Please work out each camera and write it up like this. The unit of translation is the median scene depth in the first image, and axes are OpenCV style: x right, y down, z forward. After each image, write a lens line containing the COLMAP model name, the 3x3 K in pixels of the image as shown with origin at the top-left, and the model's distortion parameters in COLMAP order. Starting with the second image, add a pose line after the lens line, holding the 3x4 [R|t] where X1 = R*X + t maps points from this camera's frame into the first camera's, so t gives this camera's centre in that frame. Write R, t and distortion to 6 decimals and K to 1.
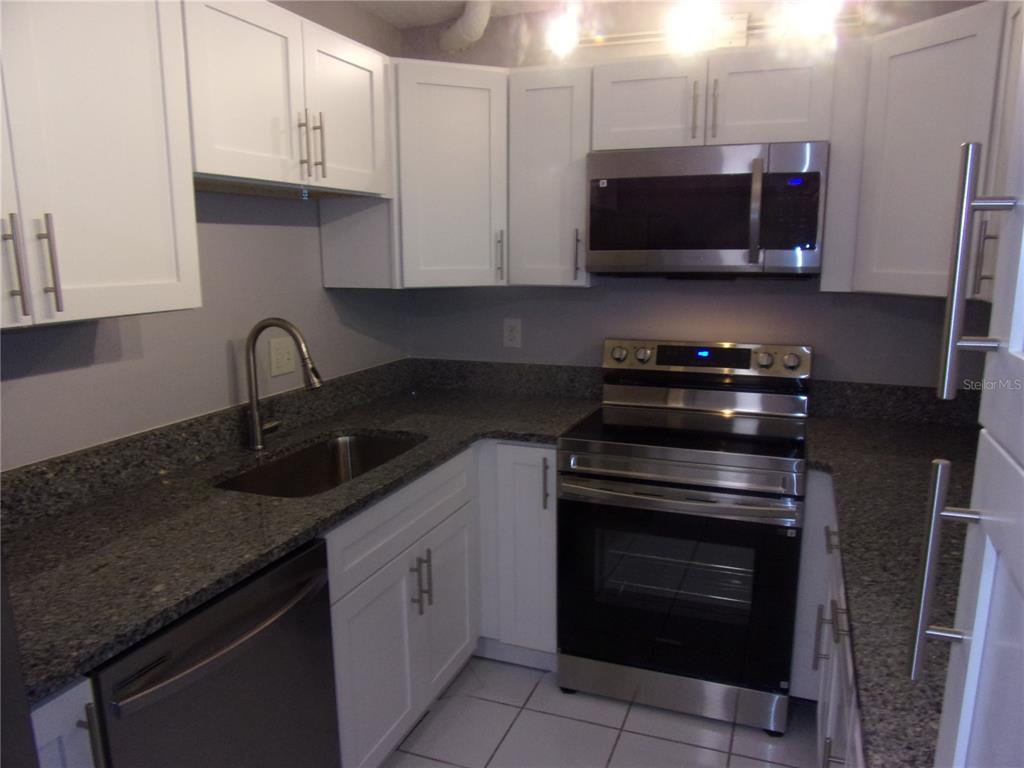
lens RADIAL K [[727.3, 0, 514.7], [0, 727.3, 394.9], [0, 0, 1]] dist [-0.043677, 0.003758]
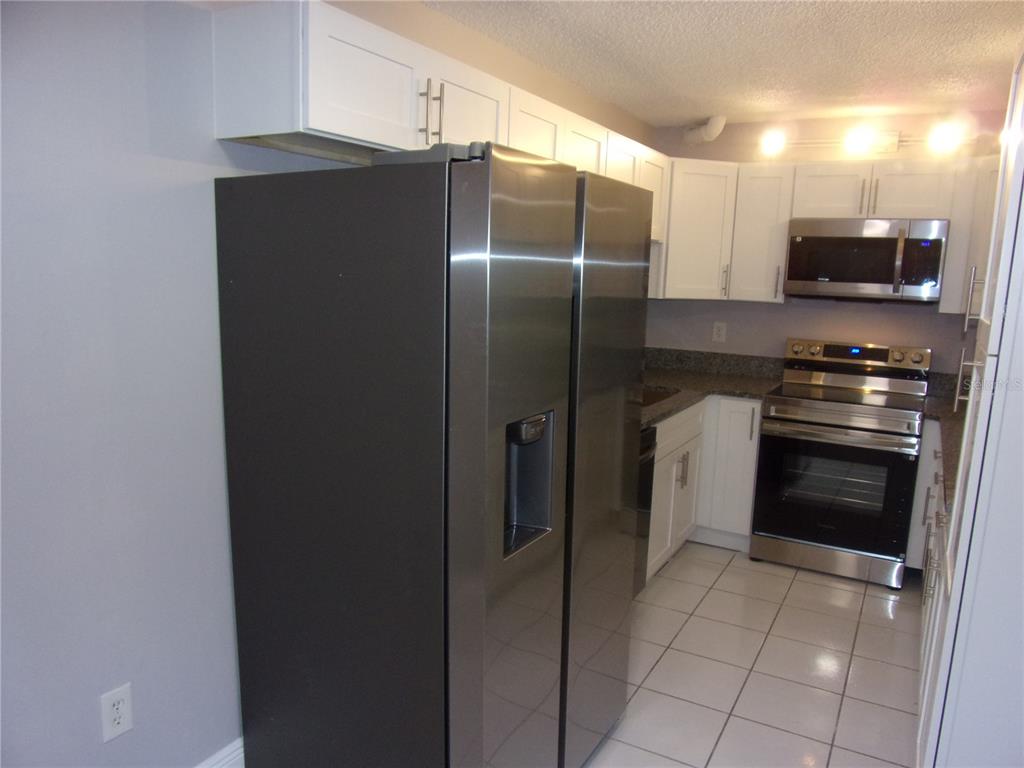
lens RADIAL K [[727.3, 0, 514.7], [0, 727.3, 394.9], [0, 0, 1]] dist [-0.043677, 0.003758]
pose [[0.988524, 0.061468, -0.137992, -0.248729], [-0.064530, 0.997757, -0.017826, 0.116045], [0.136587, 0.026526, 0.990273, -0.629687]]
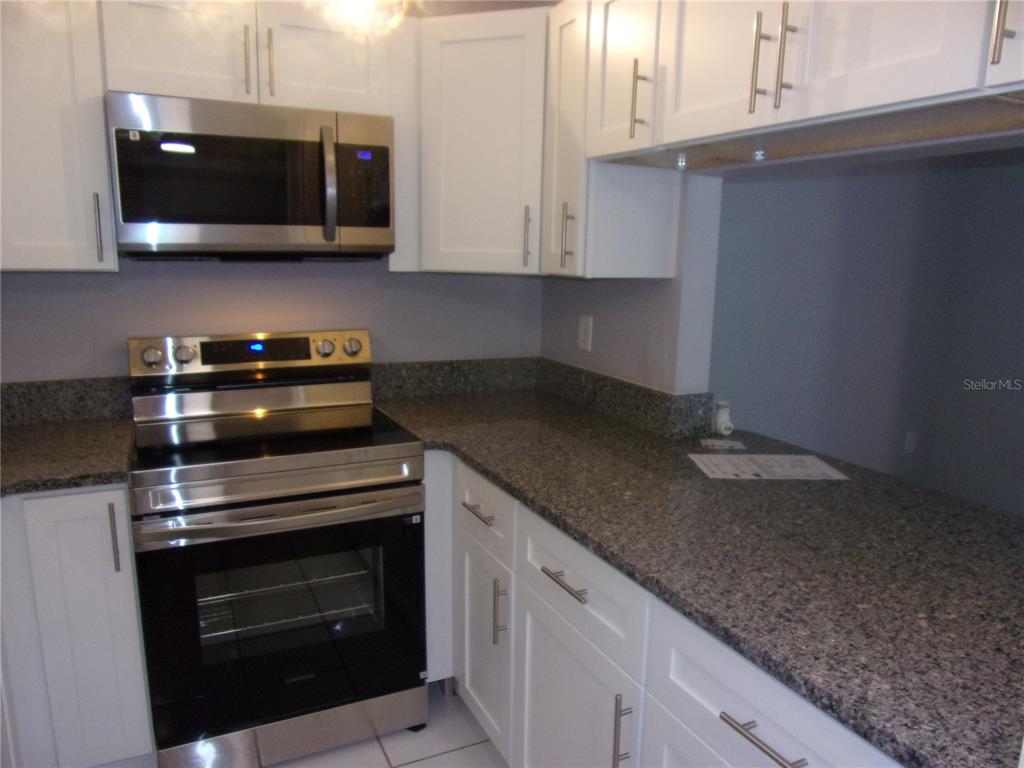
lens RADIAL K [[727.3, 0, 514.7], [0, 727.3, 394.9], [0, 0, 1]] dist [-0.043677, 0.003758]
pose [[0.675133, -0.126161, 0.726828, -0.184562], [0.124836, 0.990596, 0.055988, -0.010596], [-0.727057, 0.052935, 0.684534, 0.194455]]
